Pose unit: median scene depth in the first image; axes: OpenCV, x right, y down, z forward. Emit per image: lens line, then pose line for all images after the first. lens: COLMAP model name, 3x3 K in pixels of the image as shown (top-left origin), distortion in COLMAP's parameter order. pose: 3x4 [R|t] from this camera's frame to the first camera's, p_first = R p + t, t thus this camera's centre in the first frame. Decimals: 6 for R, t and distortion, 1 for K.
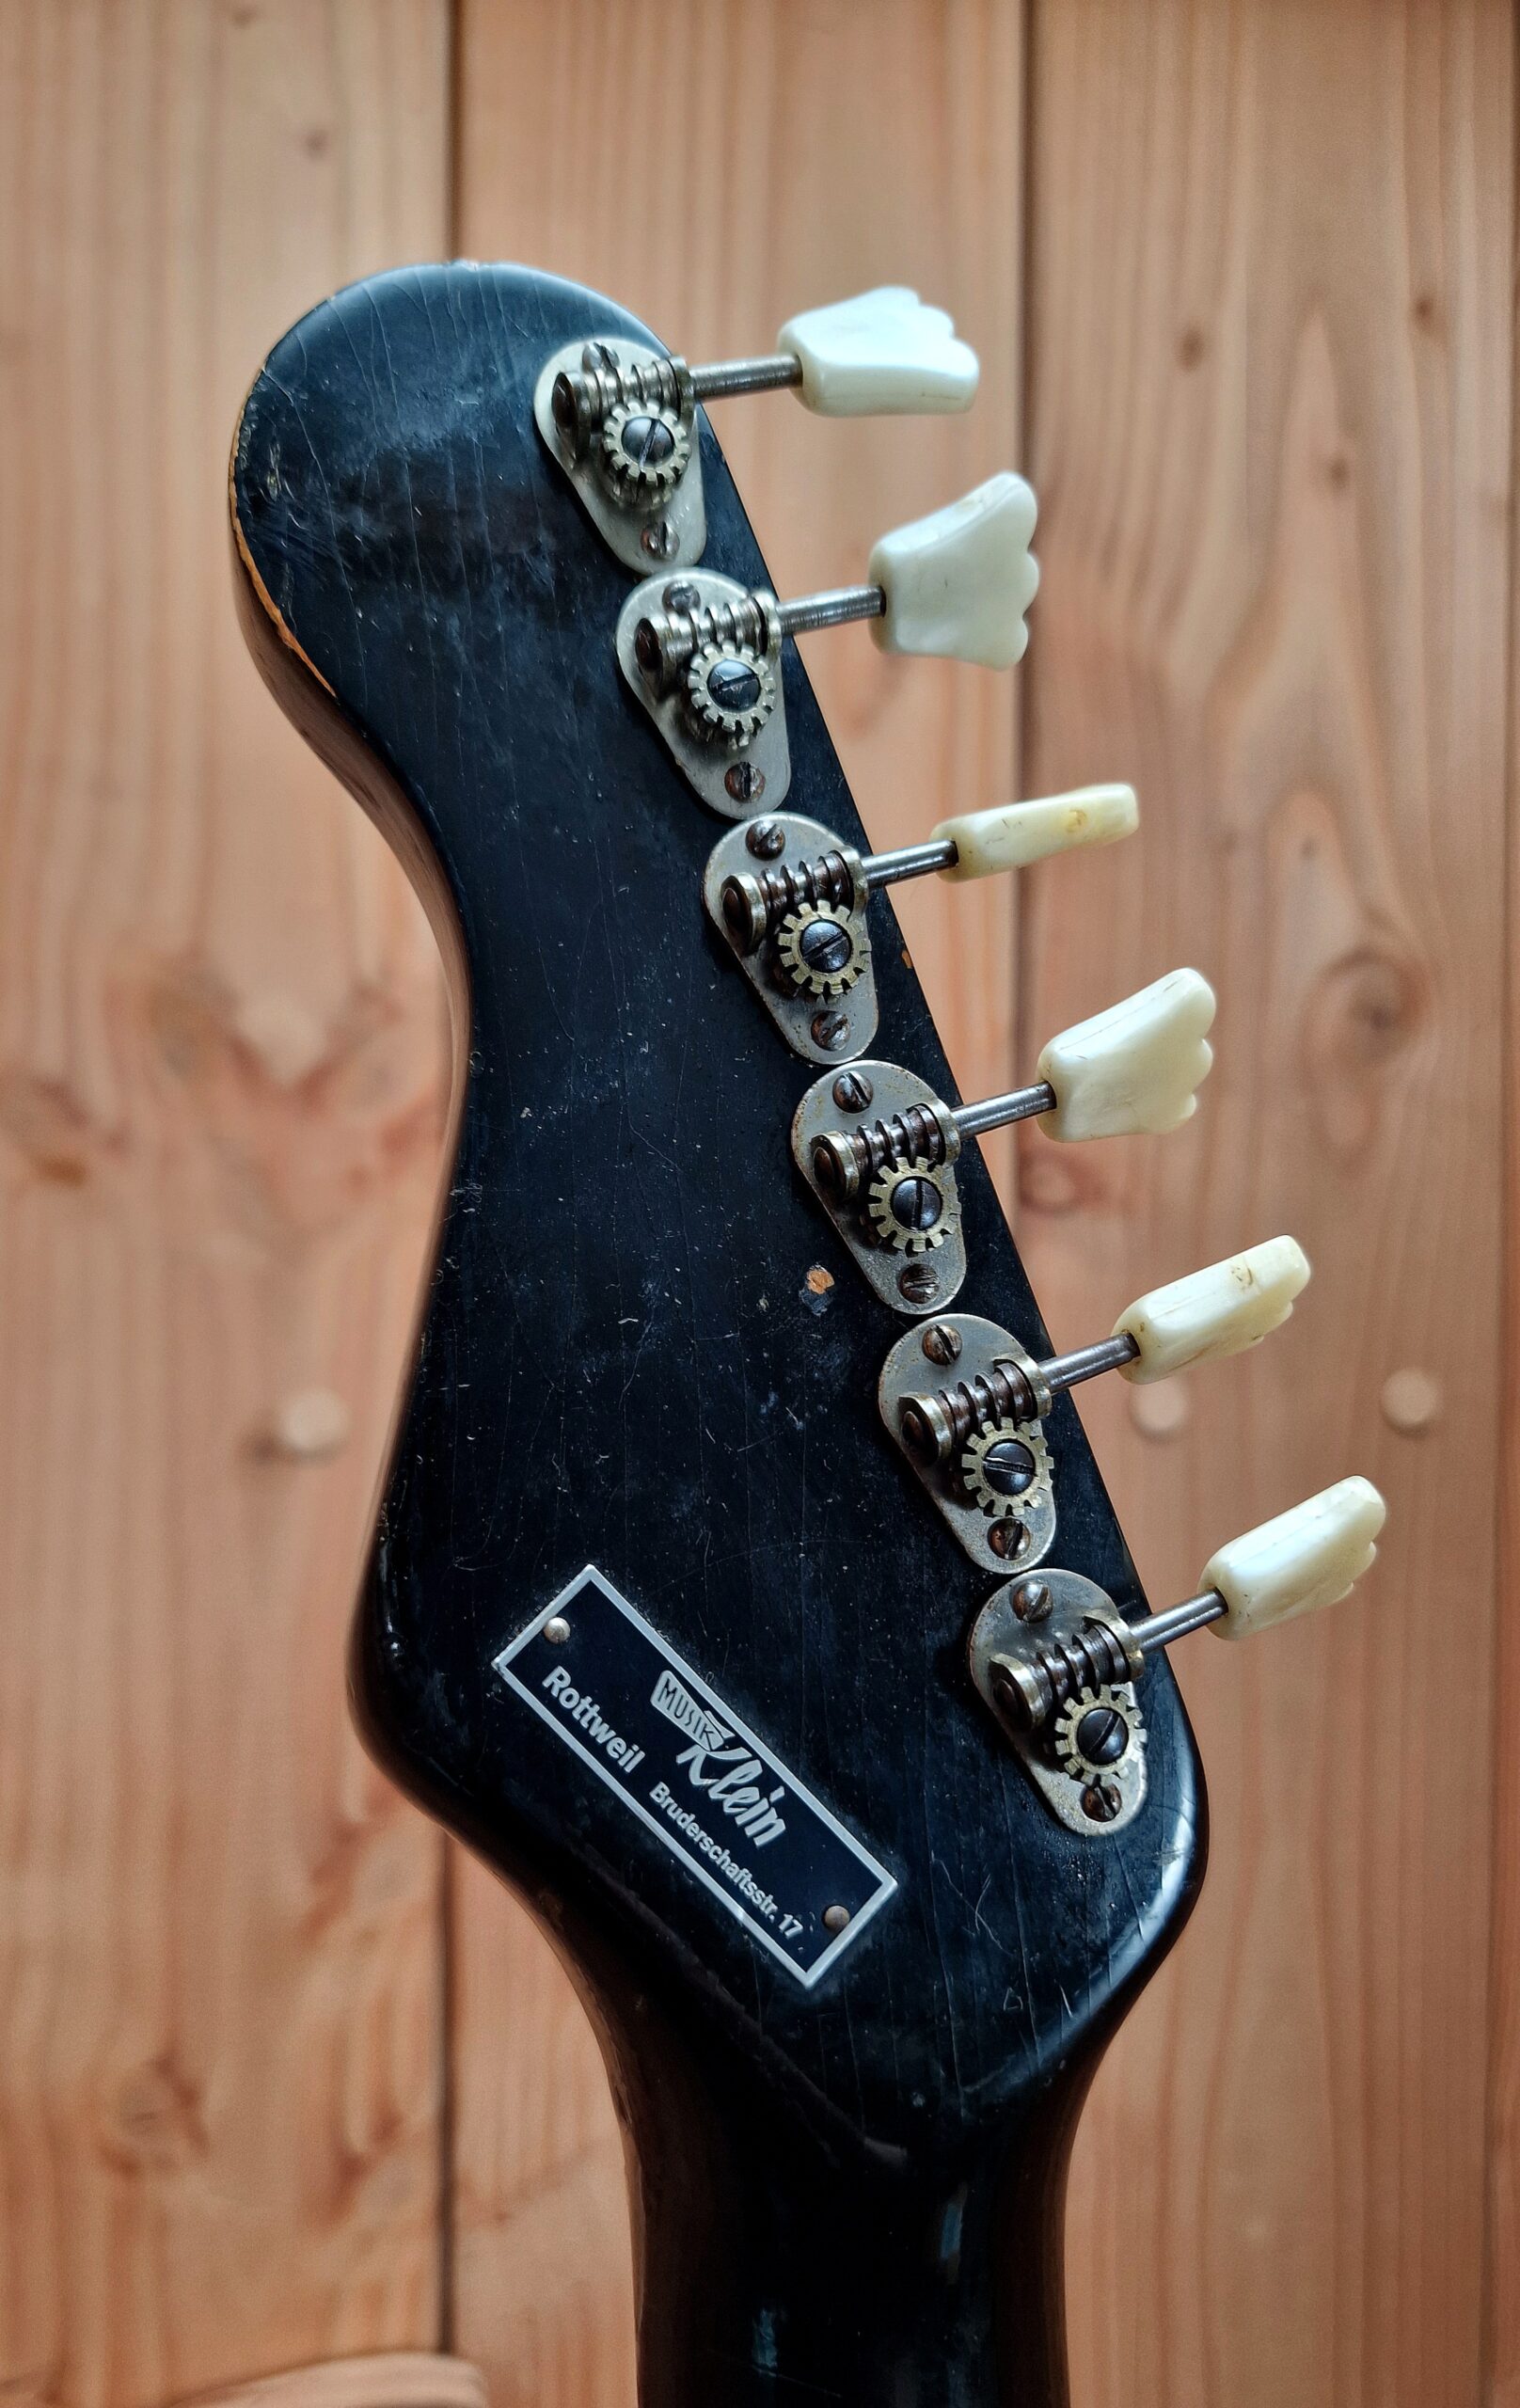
lens RADIAL K [[1783.3, 0, 760.0], [0, 1783.3, 1204.0], [0, 0, 1]] dist [-0.030357, 0.000249]
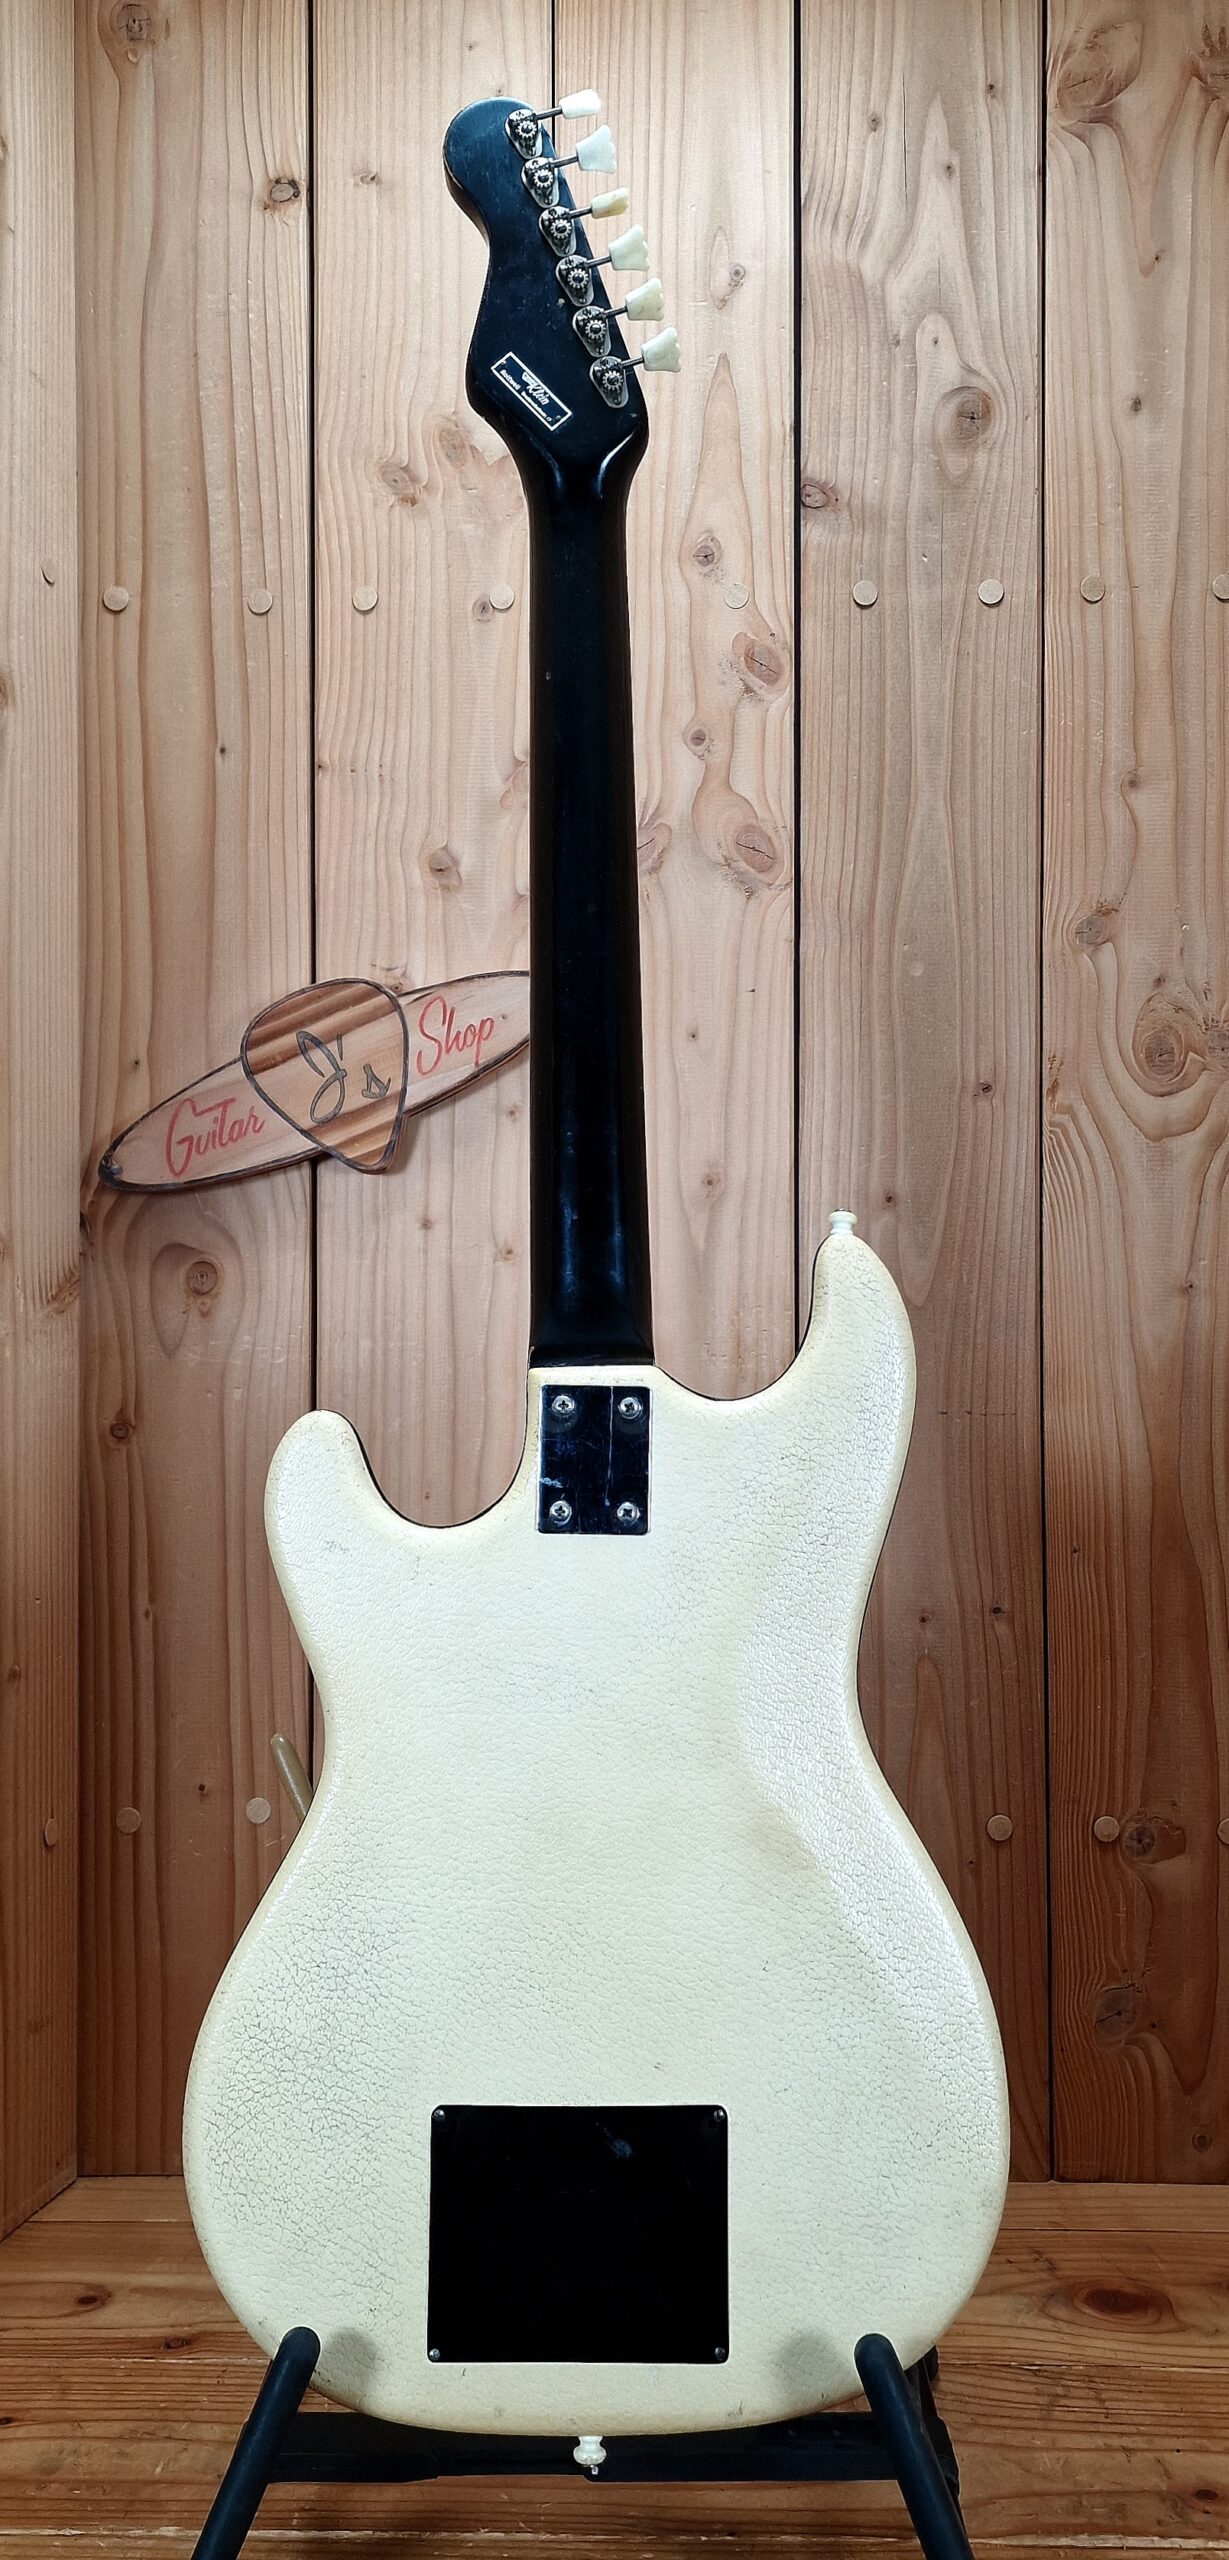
lens RADIAL K [[1982.5, 0, 614.5], [0, 1982.5, 1280.0], [0, 0, 1]] dist [0.070863, -0.113543]
pose [[0.964197, -0.009147, -0.265029, 0.704470], [0.004826, 0.999845, -0.016950, 1.239022], [0.265143, 0.015064, 0.964092, -1.834603]]
